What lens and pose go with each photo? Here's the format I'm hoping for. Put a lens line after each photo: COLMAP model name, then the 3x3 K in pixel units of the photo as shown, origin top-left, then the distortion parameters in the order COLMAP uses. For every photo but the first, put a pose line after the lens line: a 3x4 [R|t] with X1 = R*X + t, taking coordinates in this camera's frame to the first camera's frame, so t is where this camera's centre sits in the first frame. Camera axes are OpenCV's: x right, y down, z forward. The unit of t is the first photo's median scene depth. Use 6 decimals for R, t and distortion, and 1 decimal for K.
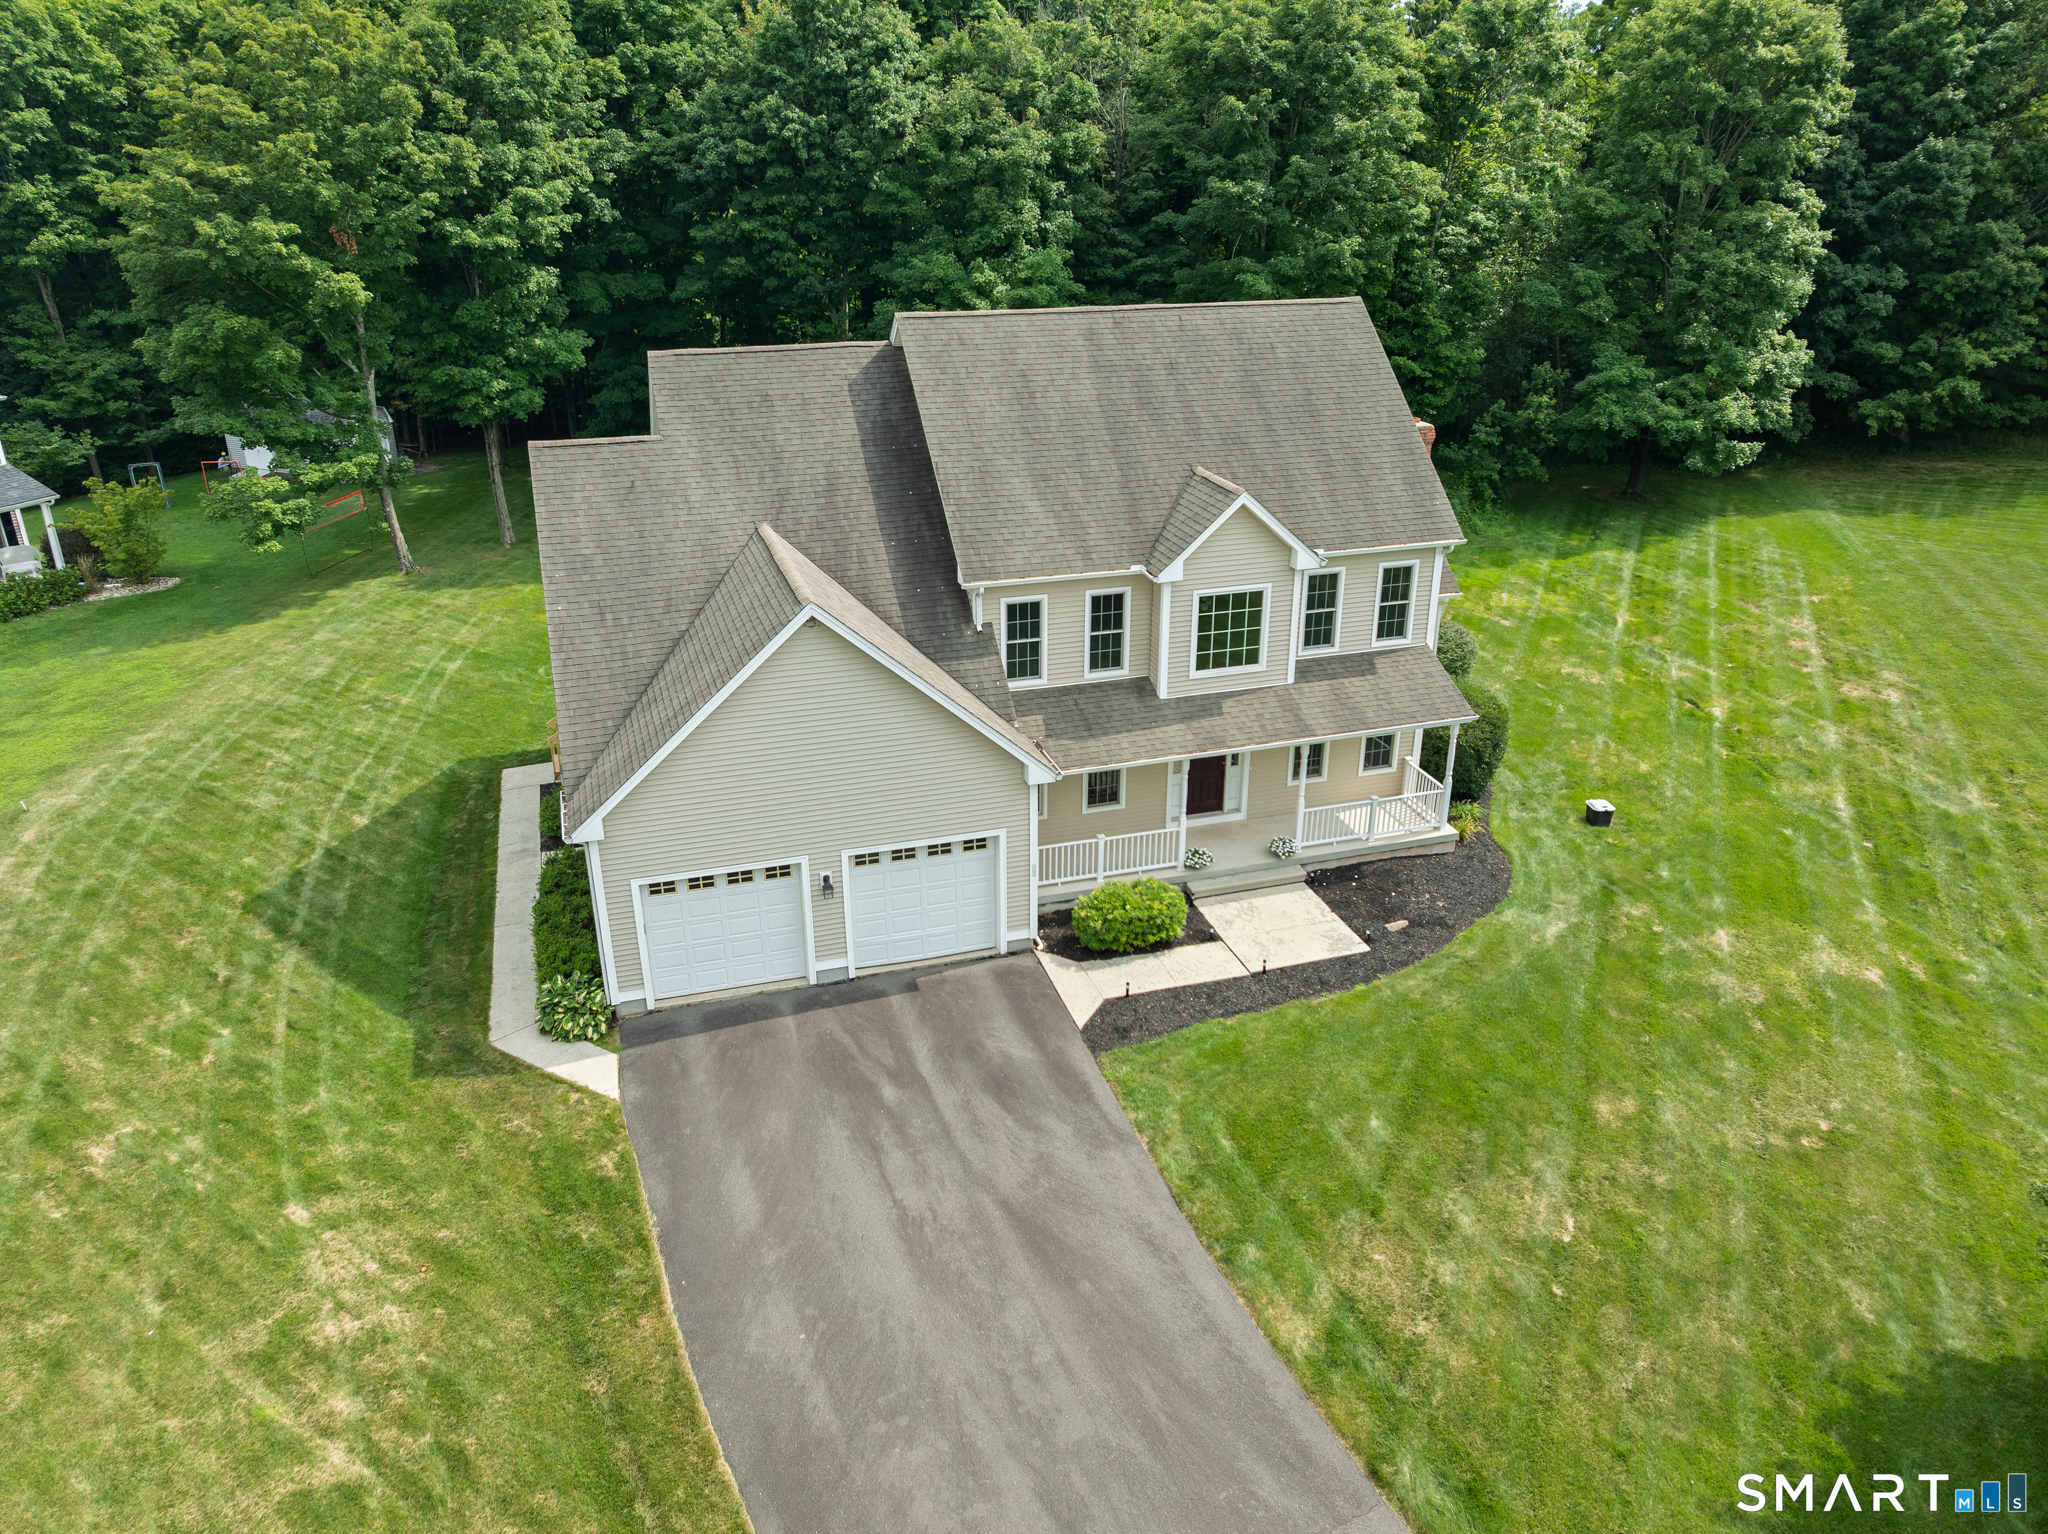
lens RADIAL K [[1441.6, 0, 1024.0], [0, 1441.6, 767.0], [0, 0, 1]] dist [-0.036079, 0.007971]
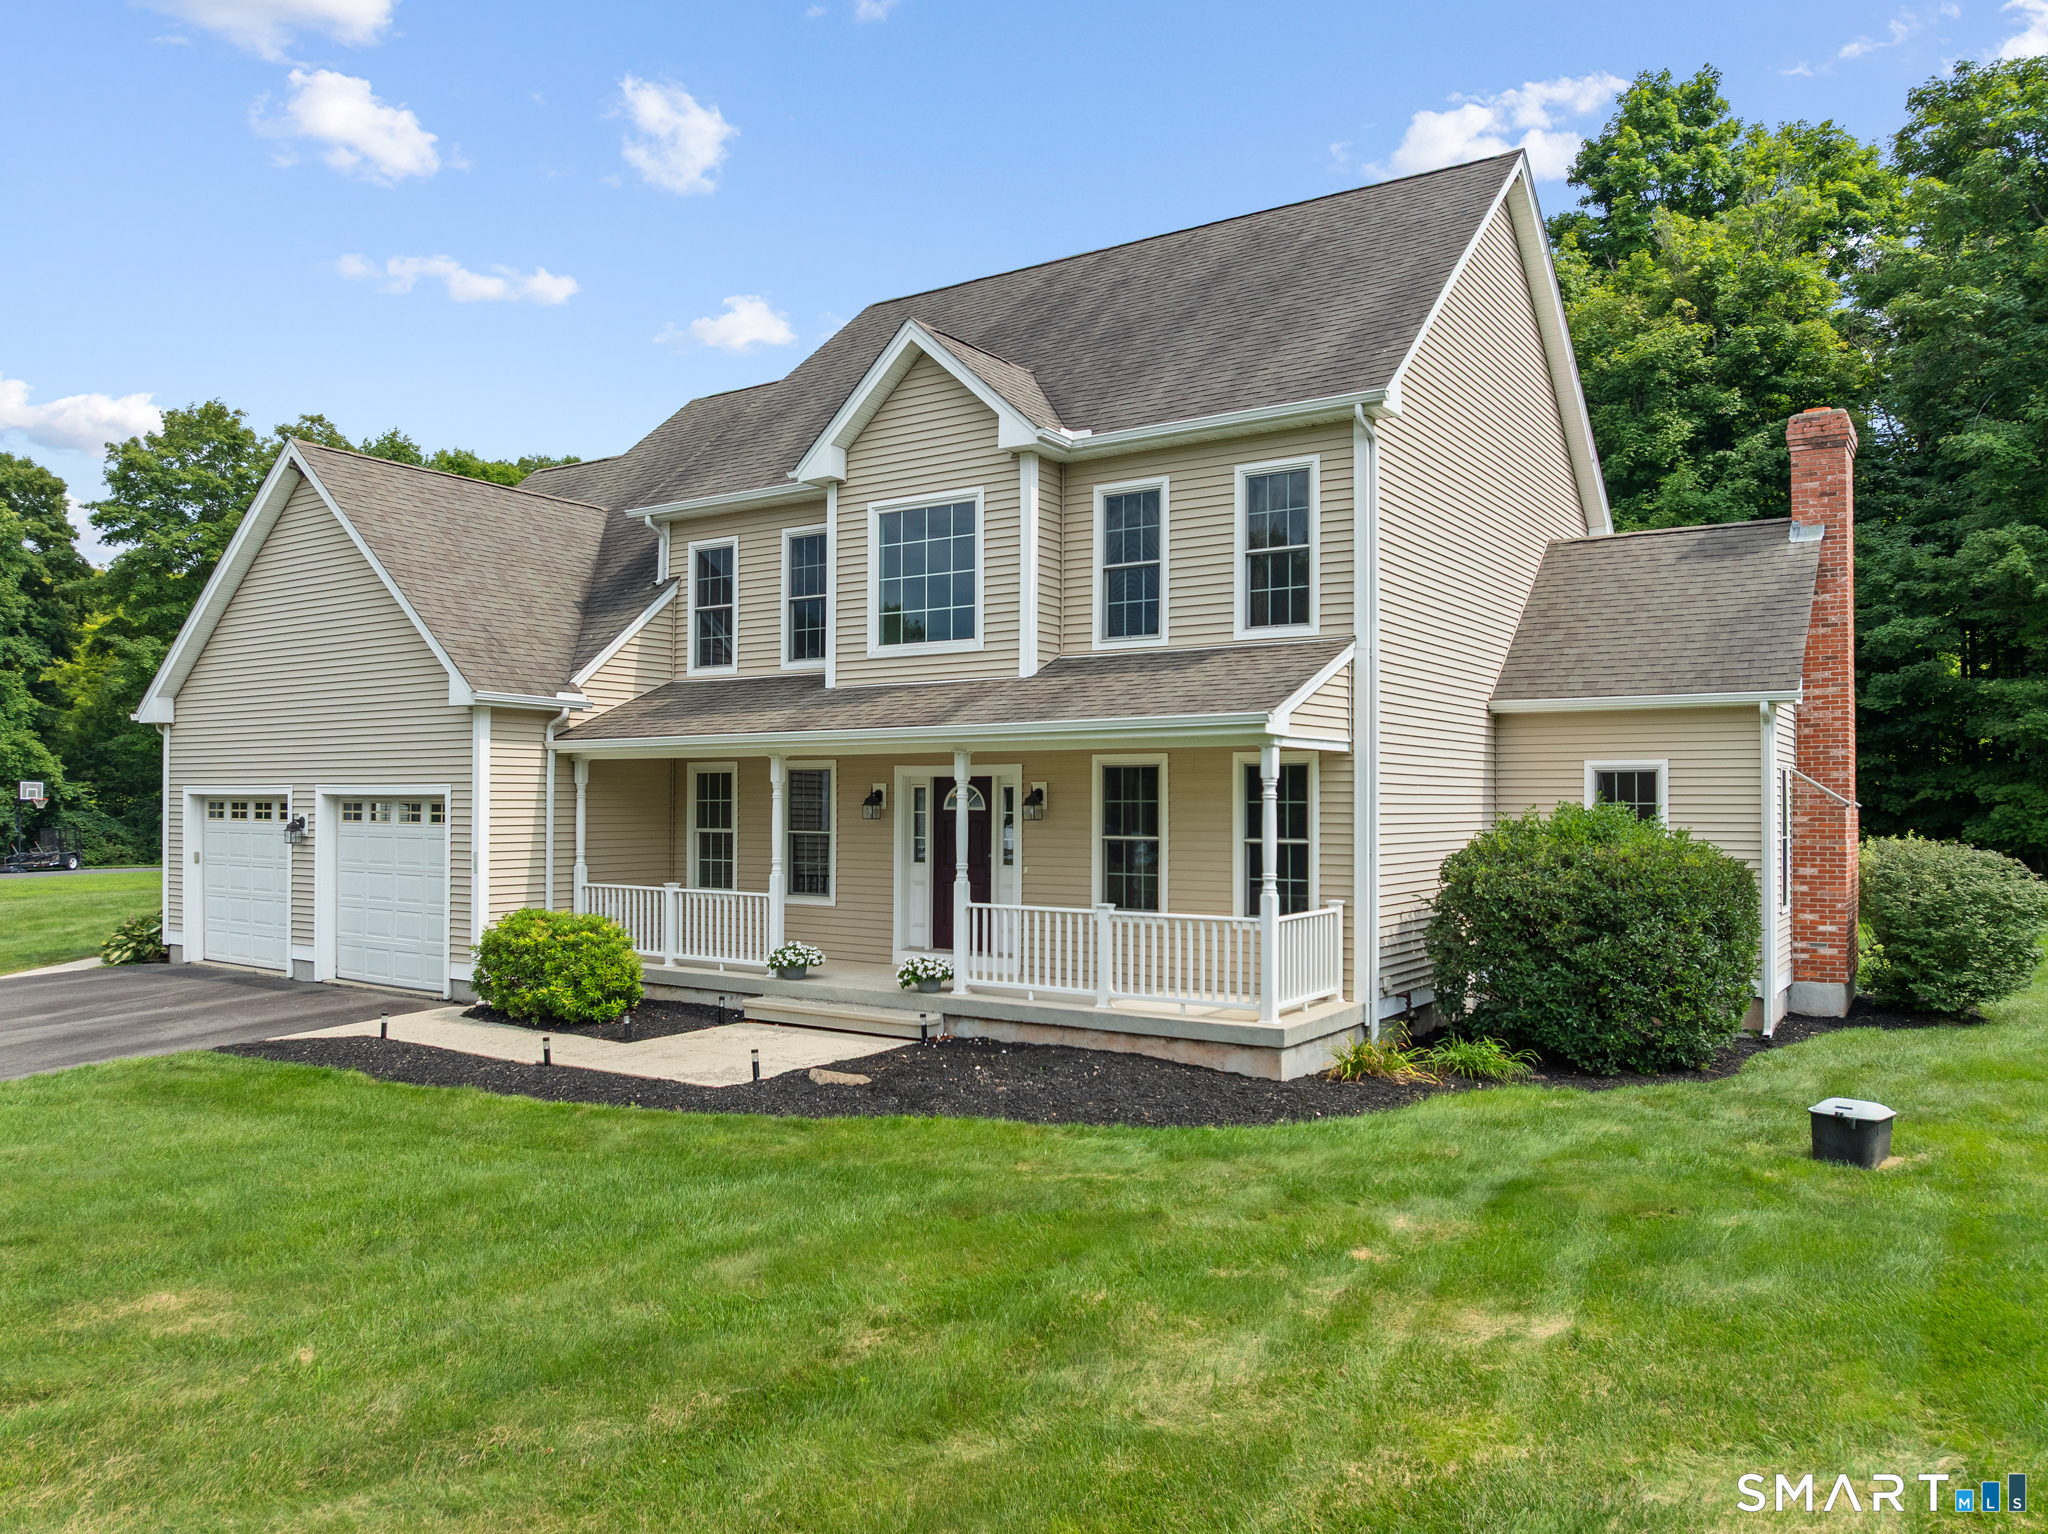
lens RADIAL K [[1473.5, 0, 1026.5], [0, 1473.5, 791.0], [0, 0, 1]] dist [-0.031560, -0.004776]
pose [[0.625083, -0.000345, -0.780558, 0.625351], [-0.327151, 0.907813, -0.262388, 0.125244], [0.708692, 0.419374, 0.567346, 0.727559]]
